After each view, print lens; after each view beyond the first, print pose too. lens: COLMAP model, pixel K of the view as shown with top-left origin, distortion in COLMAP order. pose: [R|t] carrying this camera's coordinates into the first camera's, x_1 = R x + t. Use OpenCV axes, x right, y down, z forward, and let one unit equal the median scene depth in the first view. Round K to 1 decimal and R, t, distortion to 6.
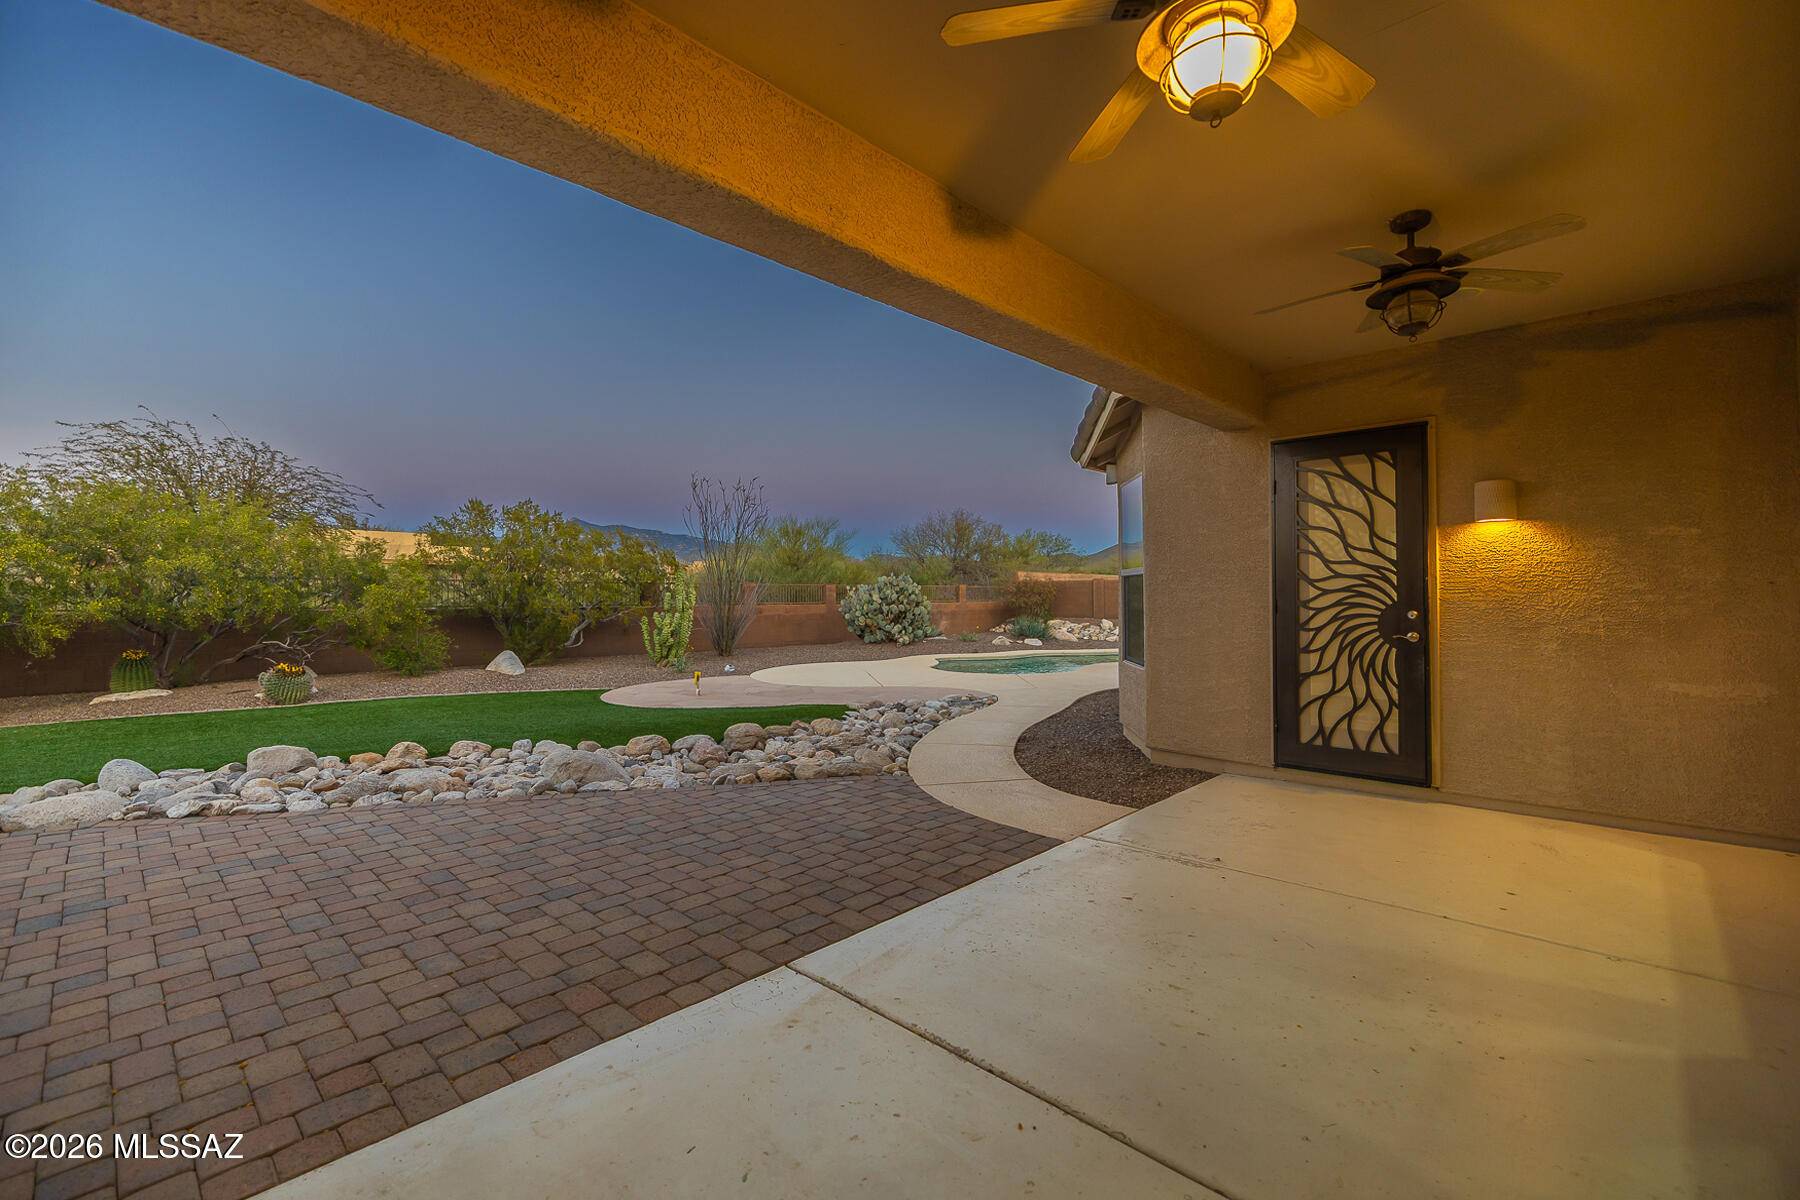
lens RADIAL K [[770.8, 0, 900.0], [0, 770.8, 600.0], [0, 0, 1]] dist [-0.001950, -0.000453]
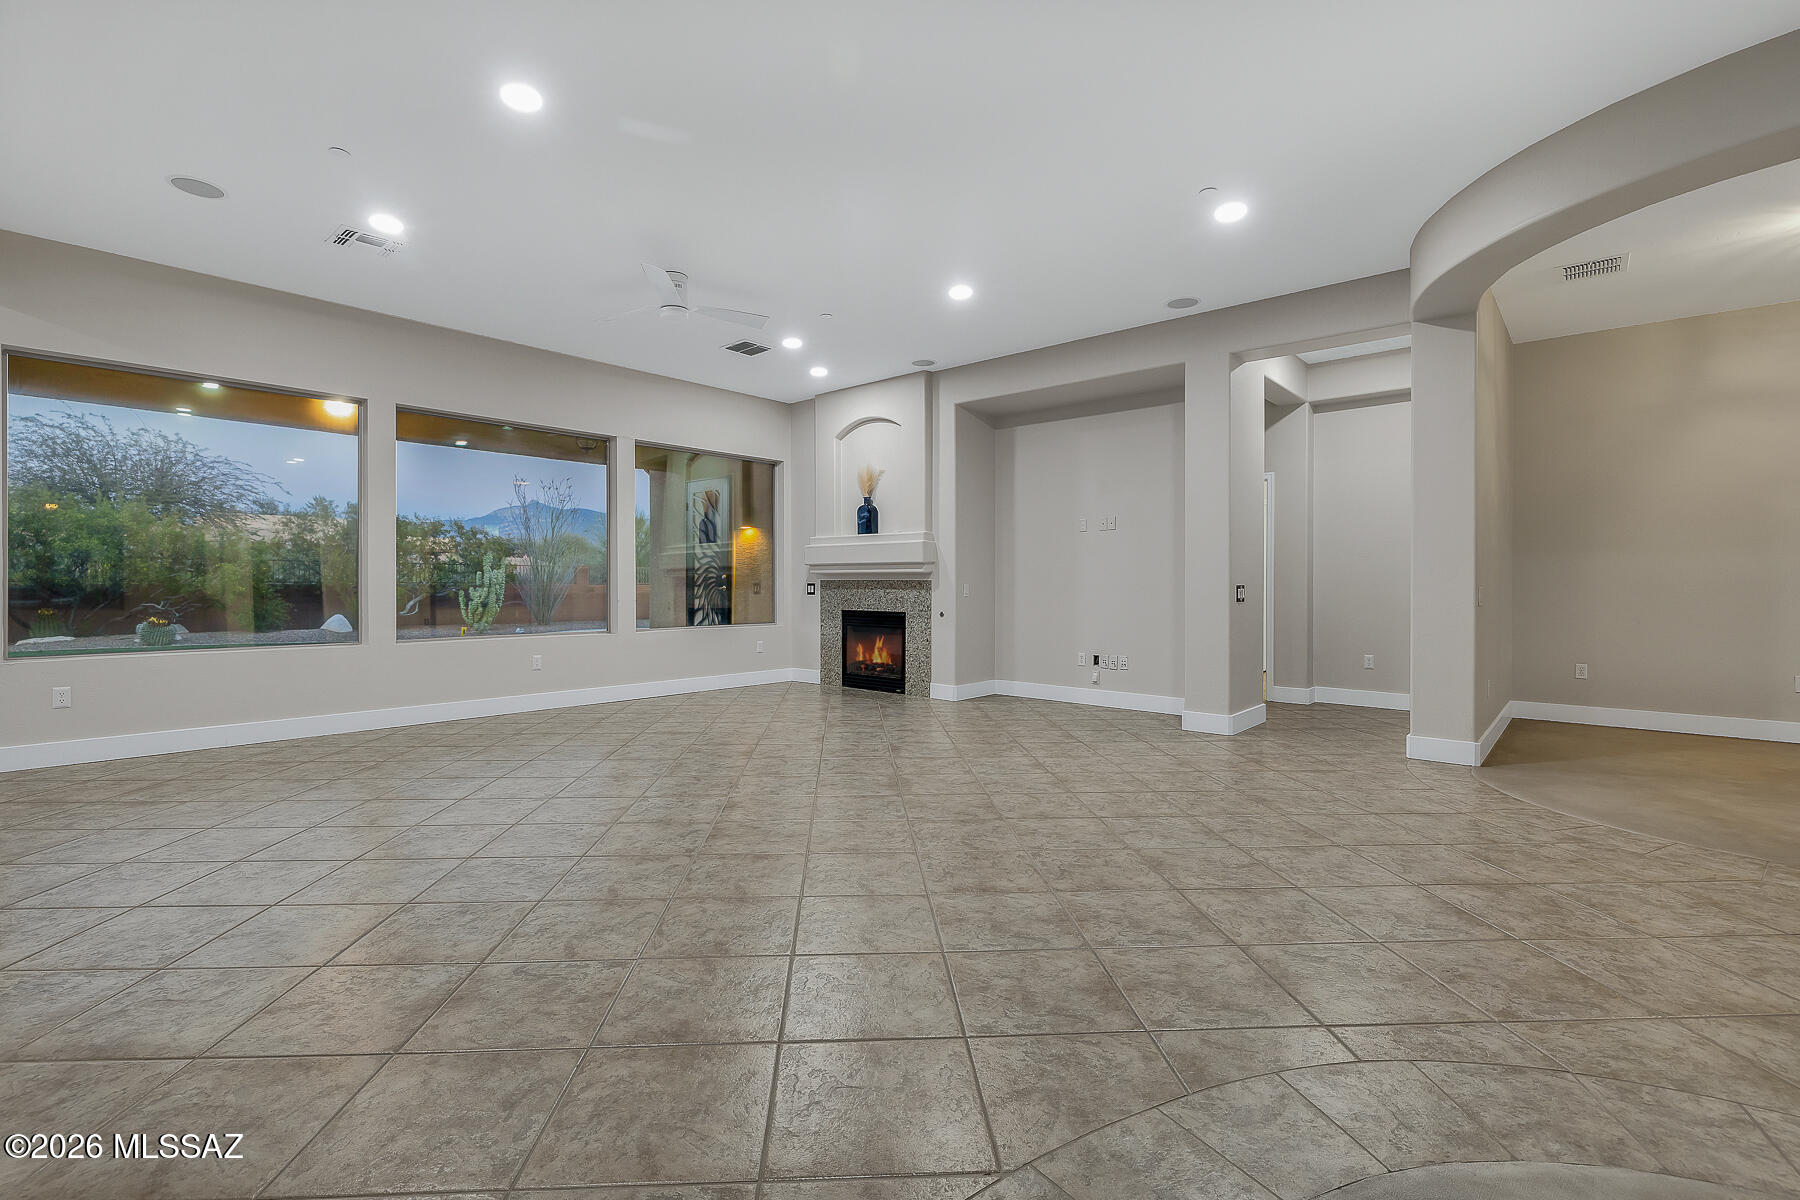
lens RADIAL K [[830.2, 0, 900.0], [0, 830.2, 600.0], [0, 0, 1]] dist [0.000010, 0.000775]
pose [[0.999937, 0.004929, 0.010055, 0.473404], [-0.005041, 0.999925, 0.011119, 0.022902], [-0.010000, -0.011169, 0.999888, -0.460989]]
